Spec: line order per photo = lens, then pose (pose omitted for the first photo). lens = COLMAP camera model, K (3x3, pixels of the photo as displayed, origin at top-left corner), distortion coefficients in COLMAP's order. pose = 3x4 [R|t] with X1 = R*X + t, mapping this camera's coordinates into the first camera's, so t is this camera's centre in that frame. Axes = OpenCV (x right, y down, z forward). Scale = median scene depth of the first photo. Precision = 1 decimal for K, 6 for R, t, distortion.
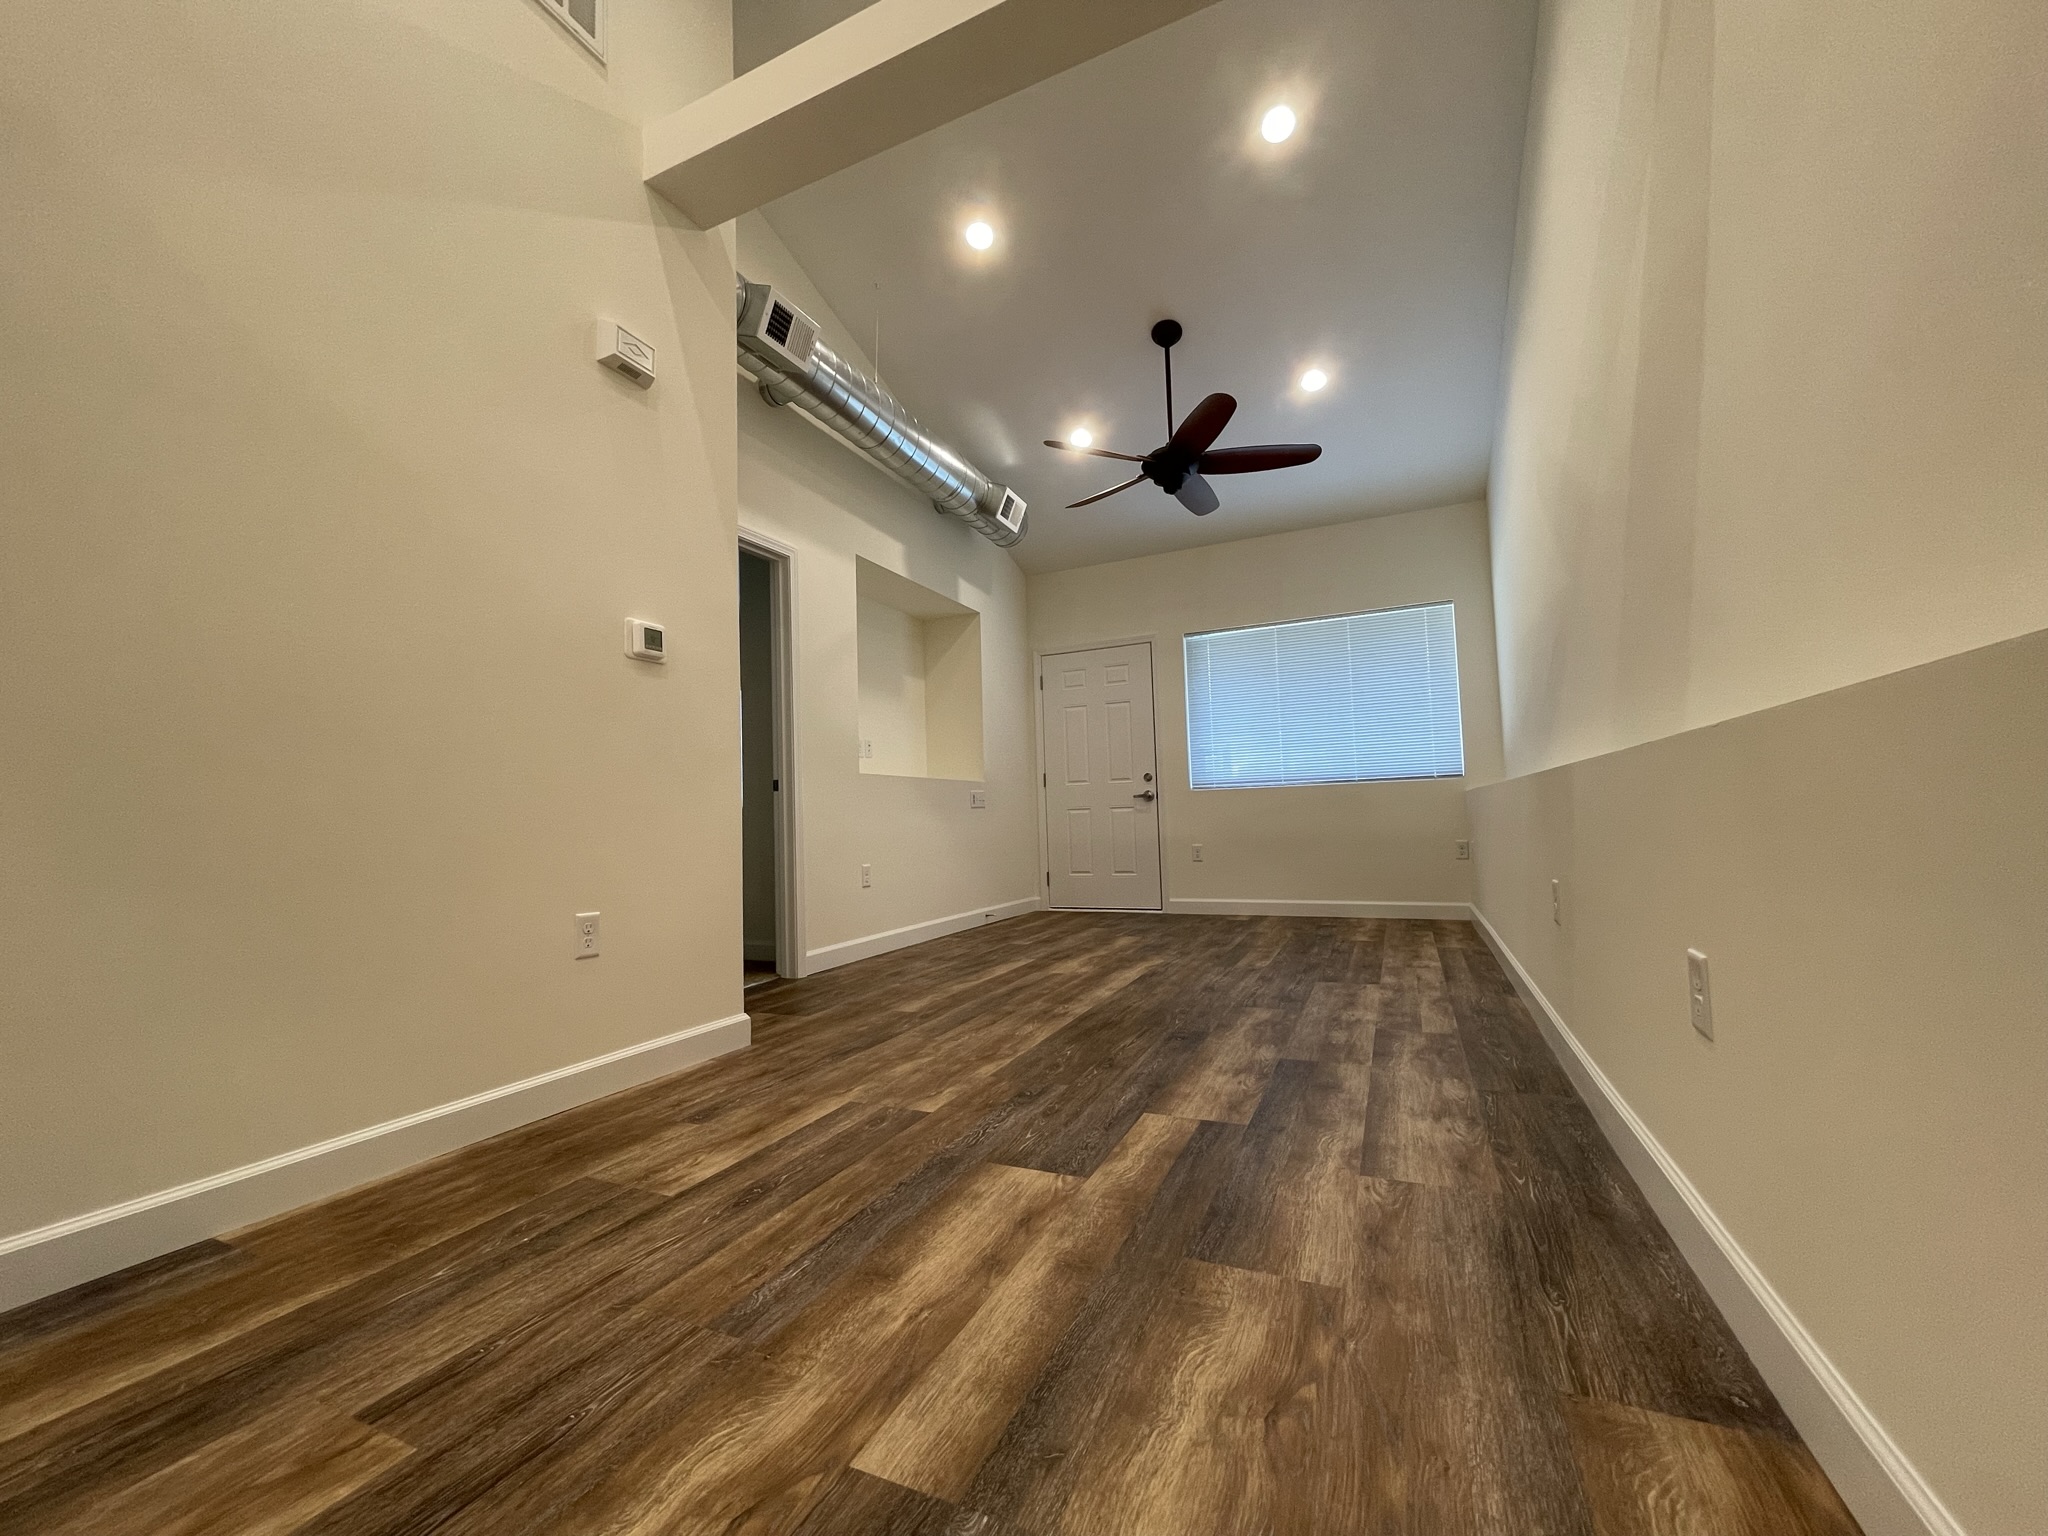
lens RADIAL K [[811.2, 0, 1024.0], [0, 811.2, 768.0], [0, 0, 1]] dist [0.000034, -0.000034]
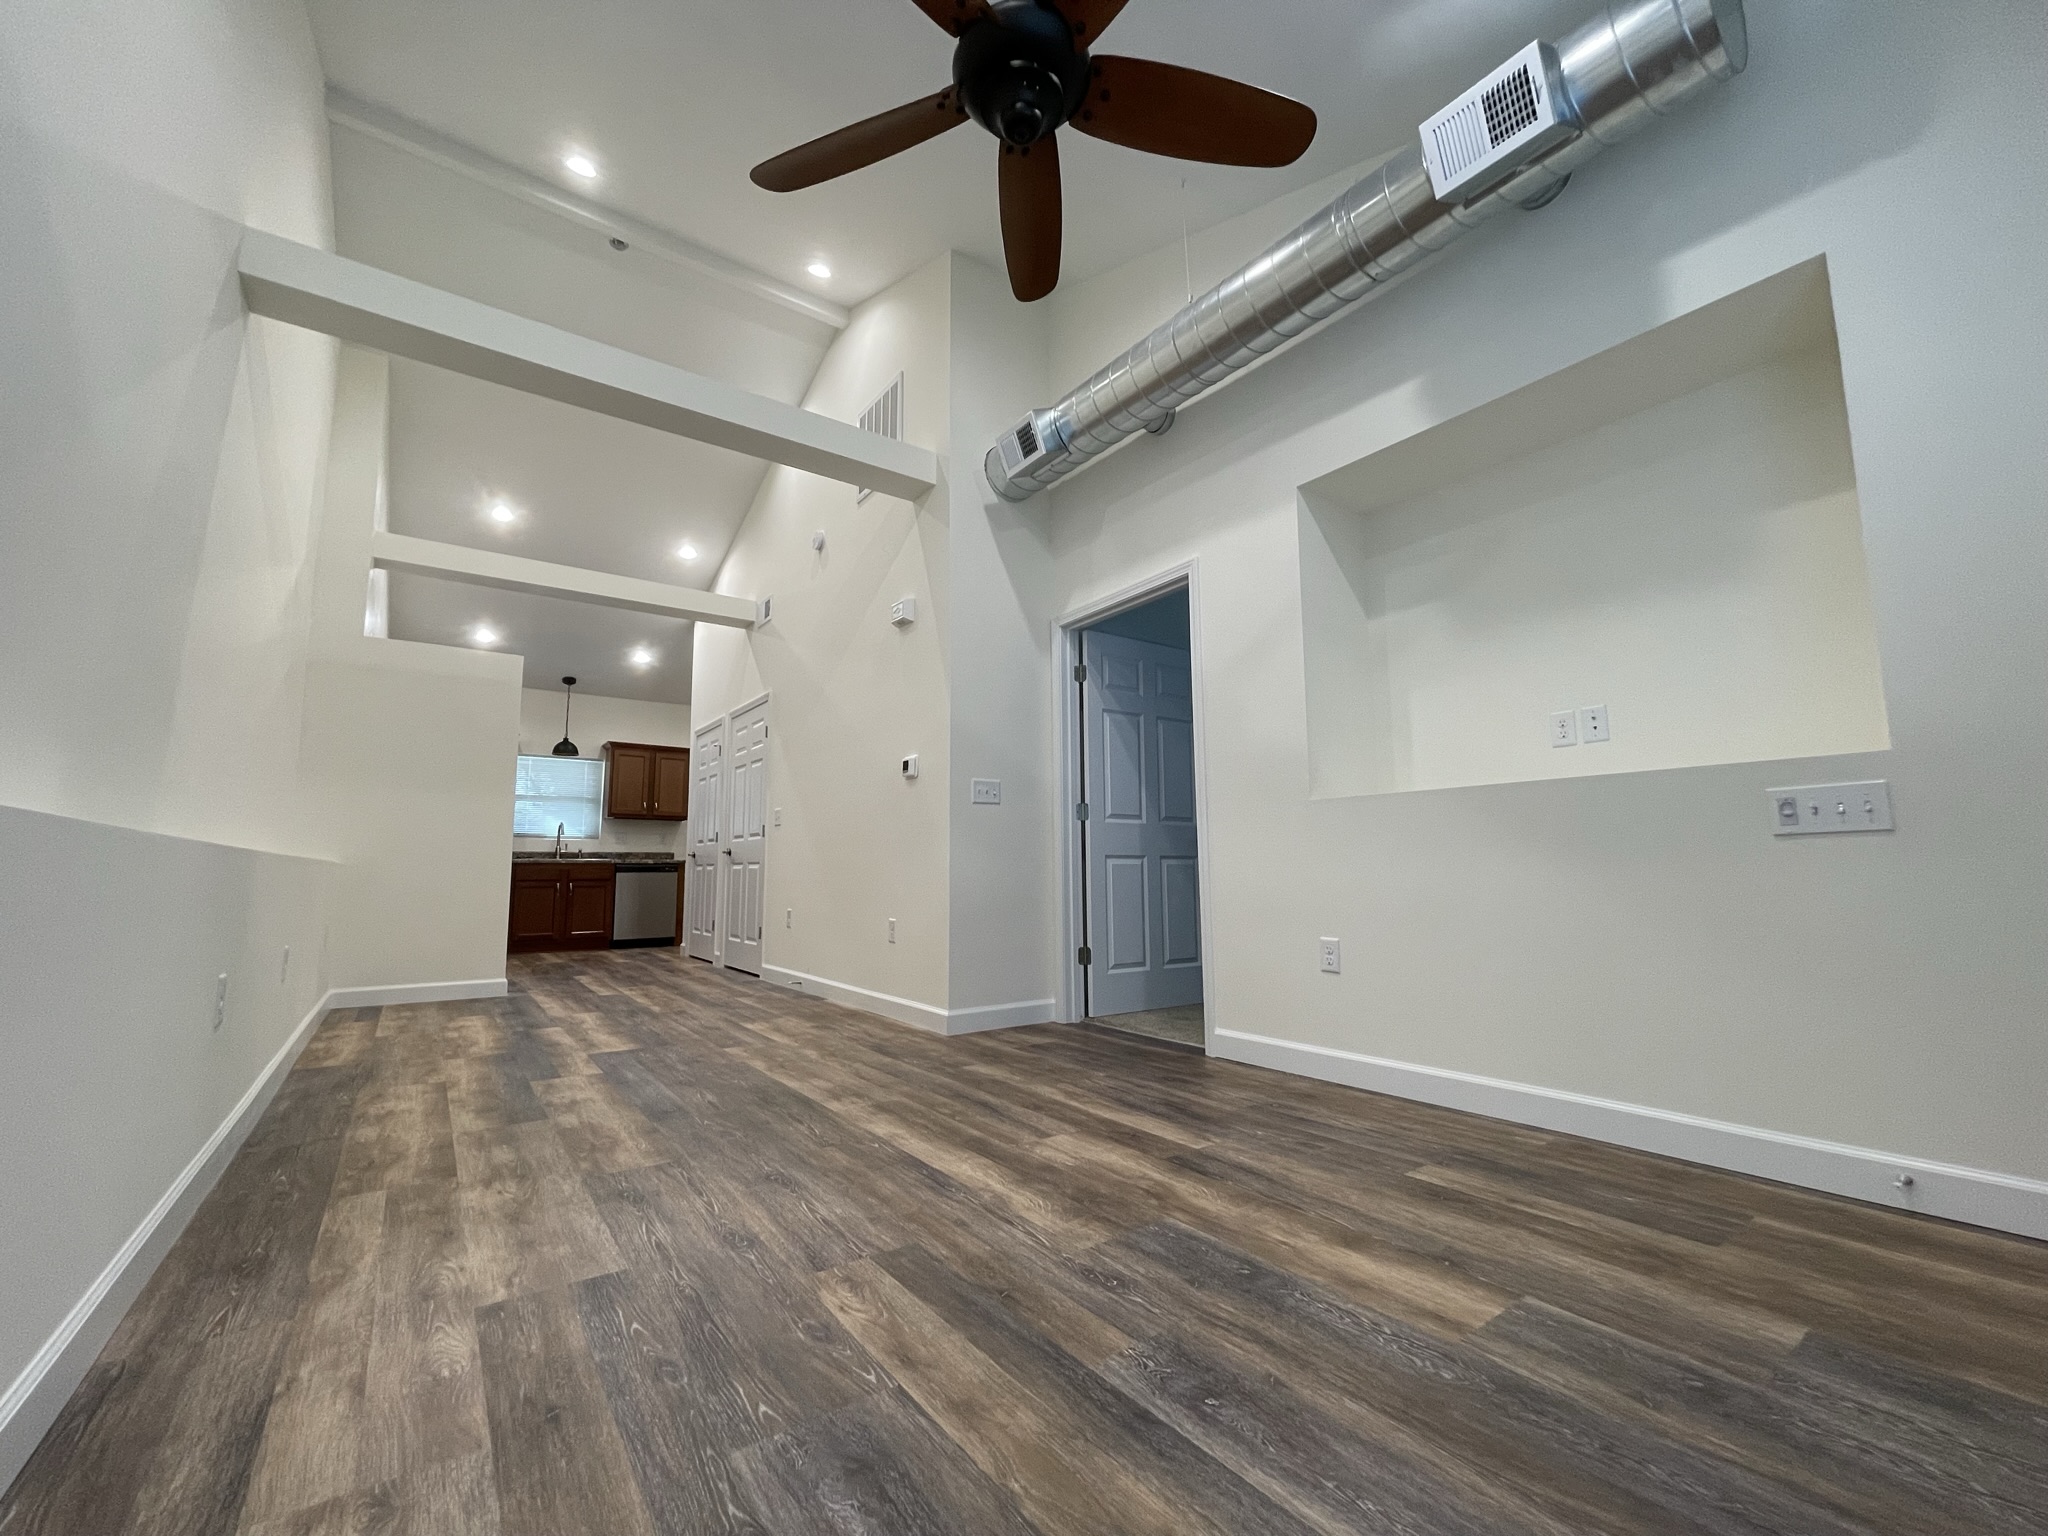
lens RADIAL K [[841.5, 0, 1024.0], [0, 841.5, 768.0], [0, 0, 1]] dist [-0.000013, 0.000190]
pose [[-0.494464, -0.077337, -0.865751, 0.908165], [0.075779, 0.988406, -0.131574, 0.093660], [0.865889, -0.130664, -0.482870, 1.945073]]
